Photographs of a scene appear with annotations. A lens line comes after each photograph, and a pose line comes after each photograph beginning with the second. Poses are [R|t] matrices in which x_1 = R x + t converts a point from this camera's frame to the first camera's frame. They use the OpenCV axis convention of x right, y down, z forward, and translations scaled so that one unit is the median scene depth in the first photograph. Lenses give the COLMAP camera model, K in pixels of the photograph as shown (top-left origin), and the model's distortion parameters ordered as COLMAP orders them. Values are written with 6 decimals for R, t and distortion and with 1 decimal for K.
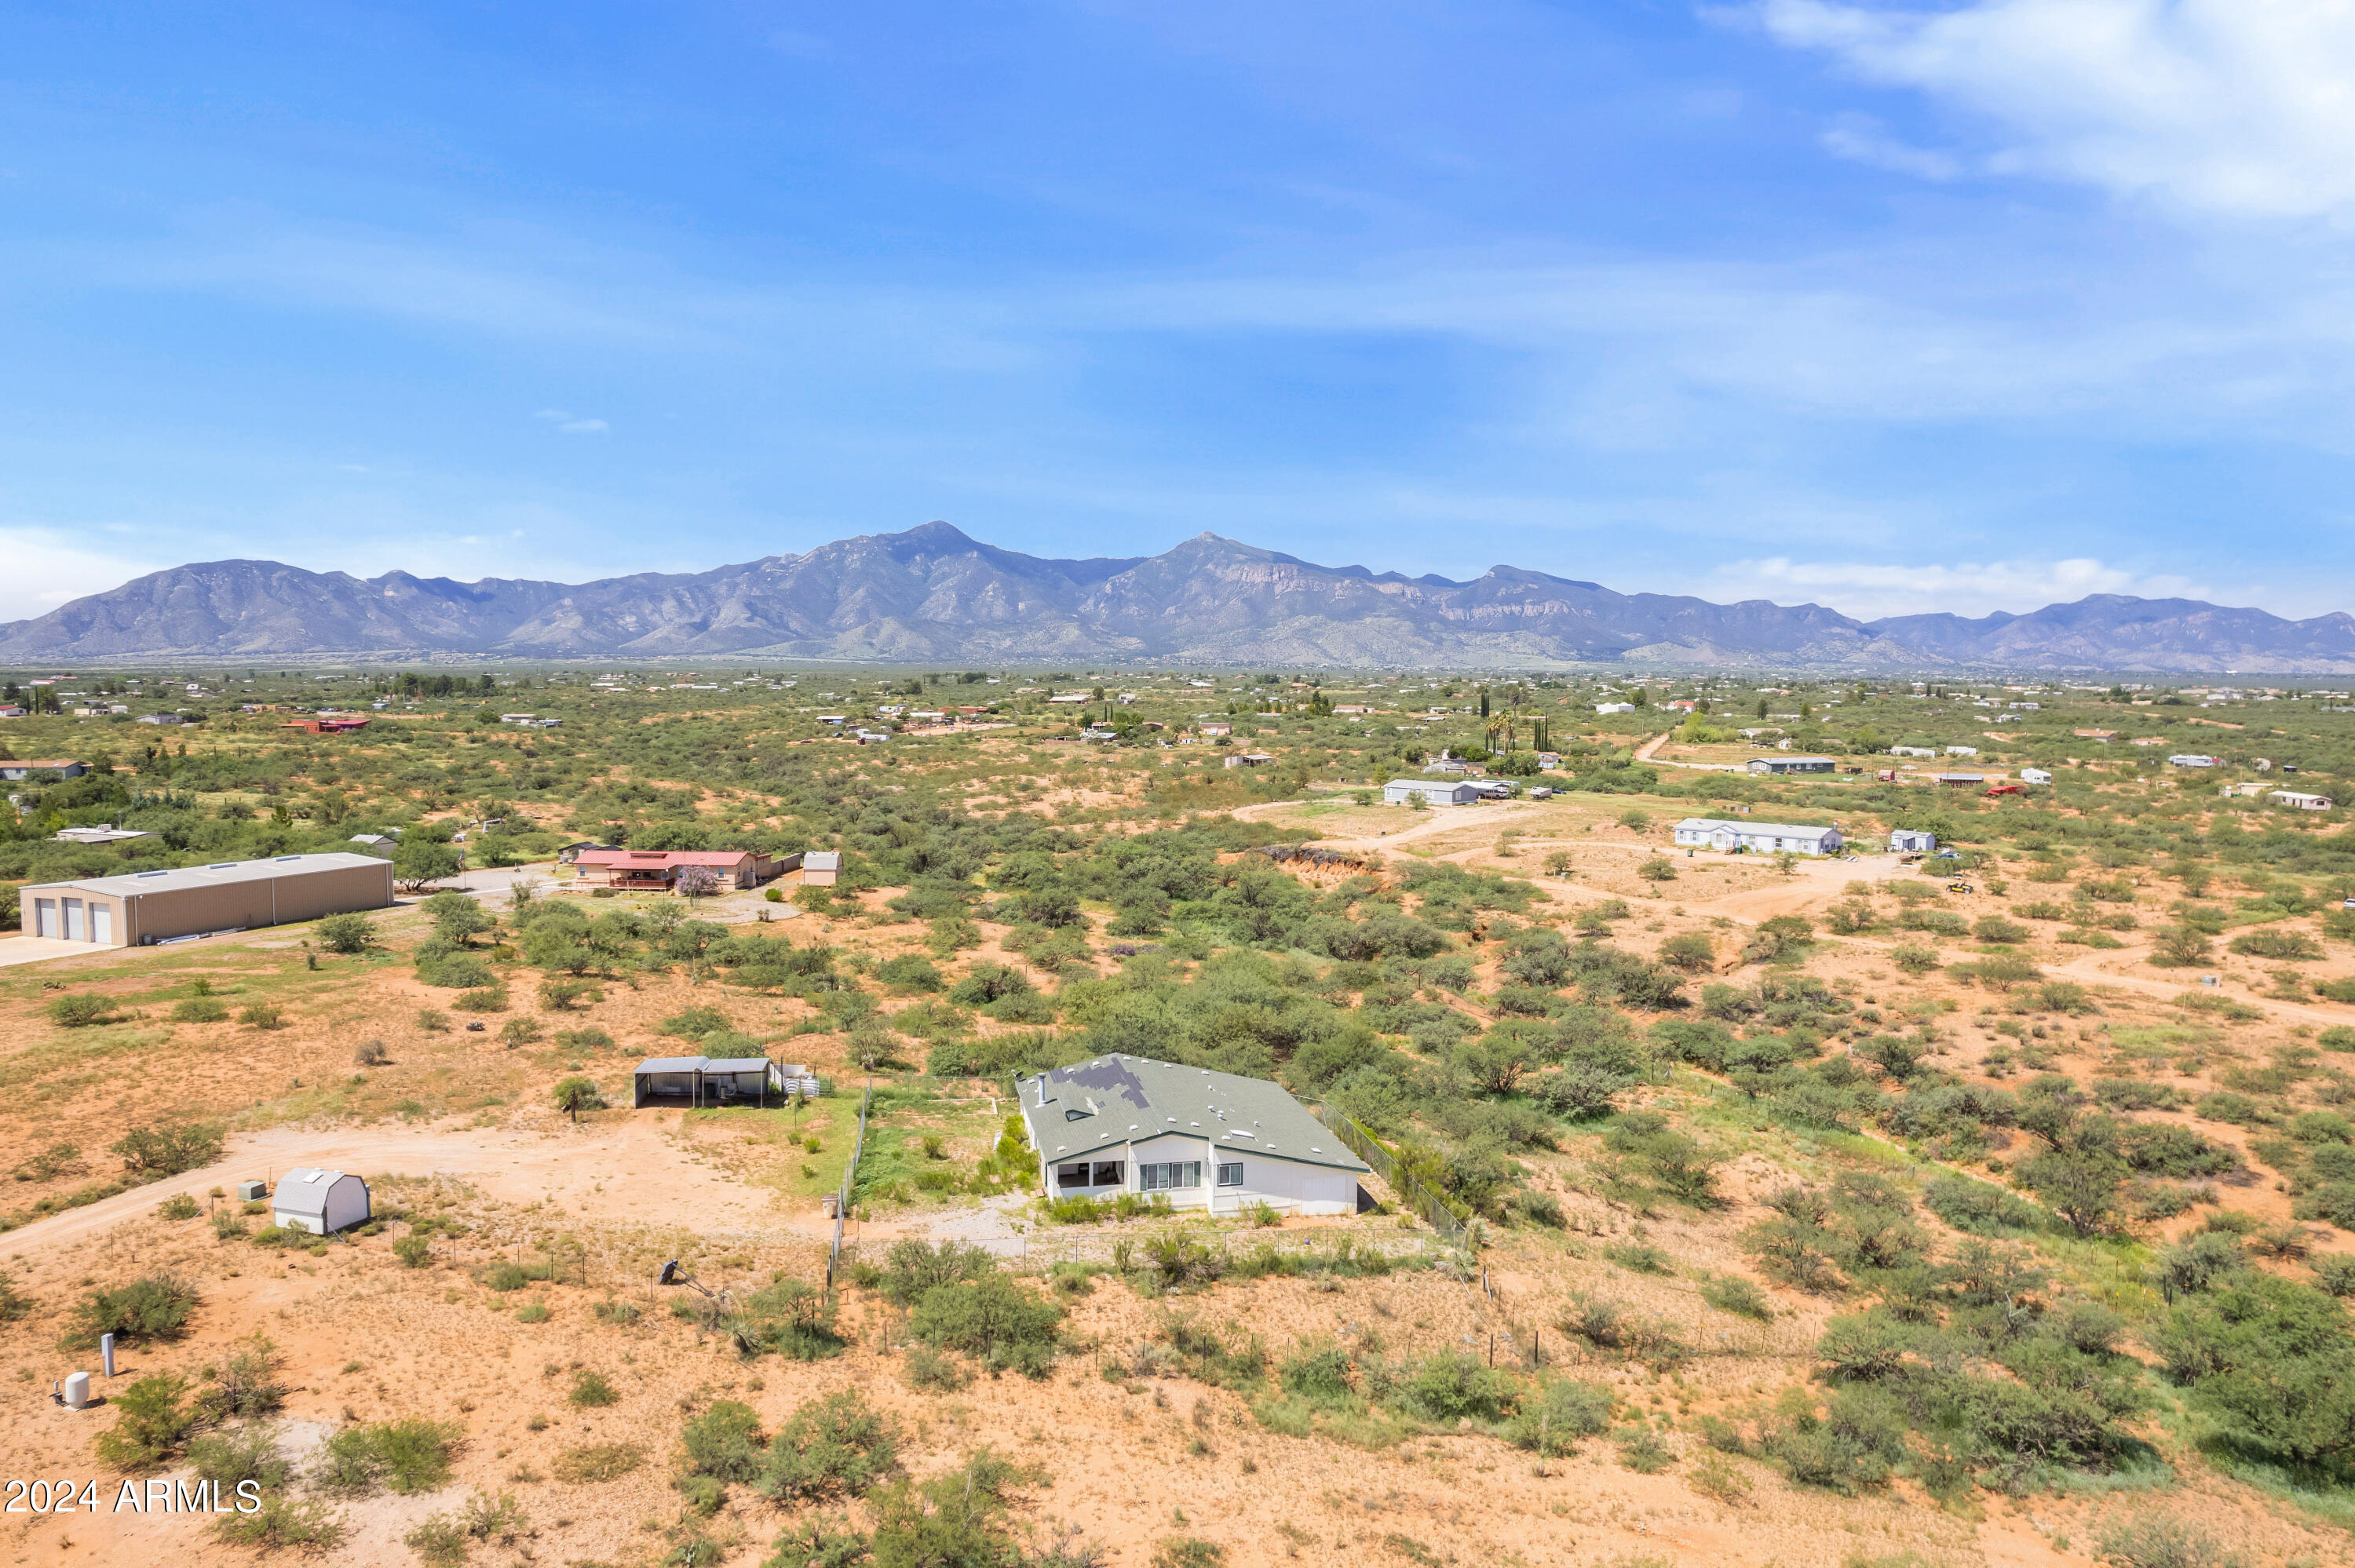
lens RADIAL K [[1507.5, 0, 1177.5], [0, 1507.5, 784.0], [0, 0, 1]] dist [-0.068729, 0.061596]
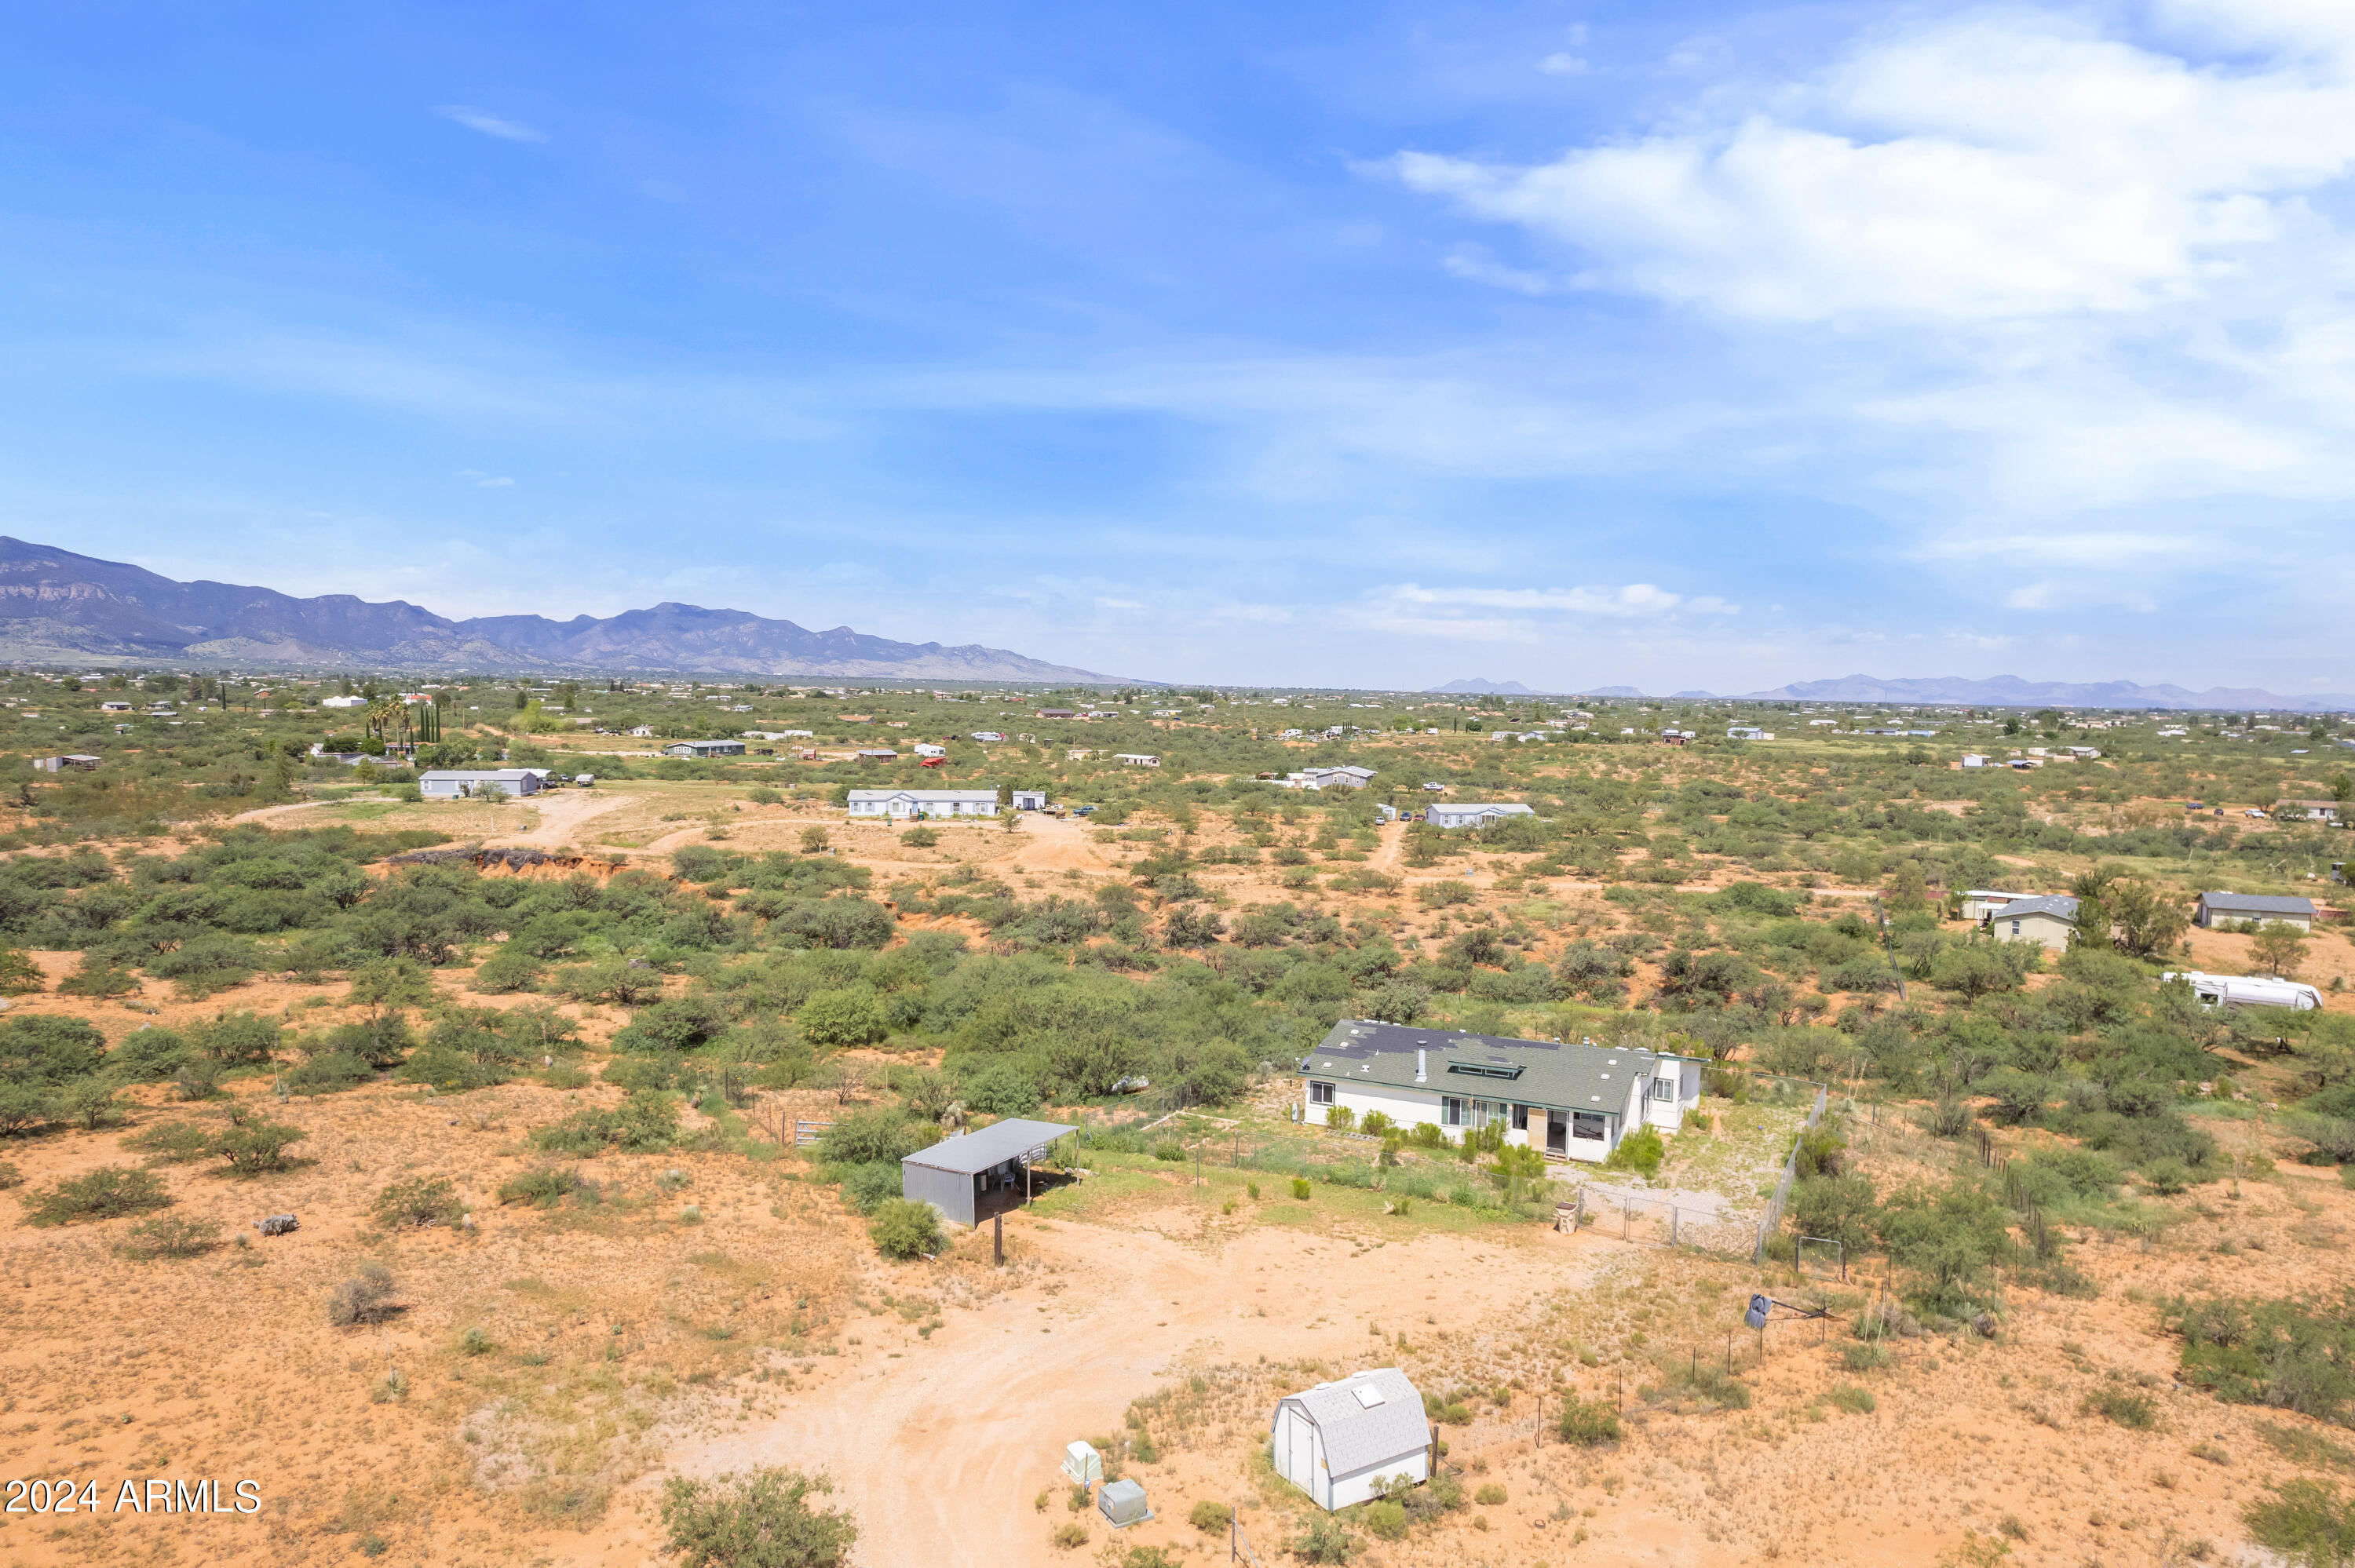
lens RADIAL K [[1507.5, 0, 1177.5], [0, 1507.5, 784.0], [0, 0, 1]] dist [-0.068729, 0.061596]
pose [[0.631377, -0.045593, 0.774135, -0.253388], [0.045870, 0.998718, 0.021408, 0.006411], [-0.774118, 0.021993, 0.632659, 0.172971]]
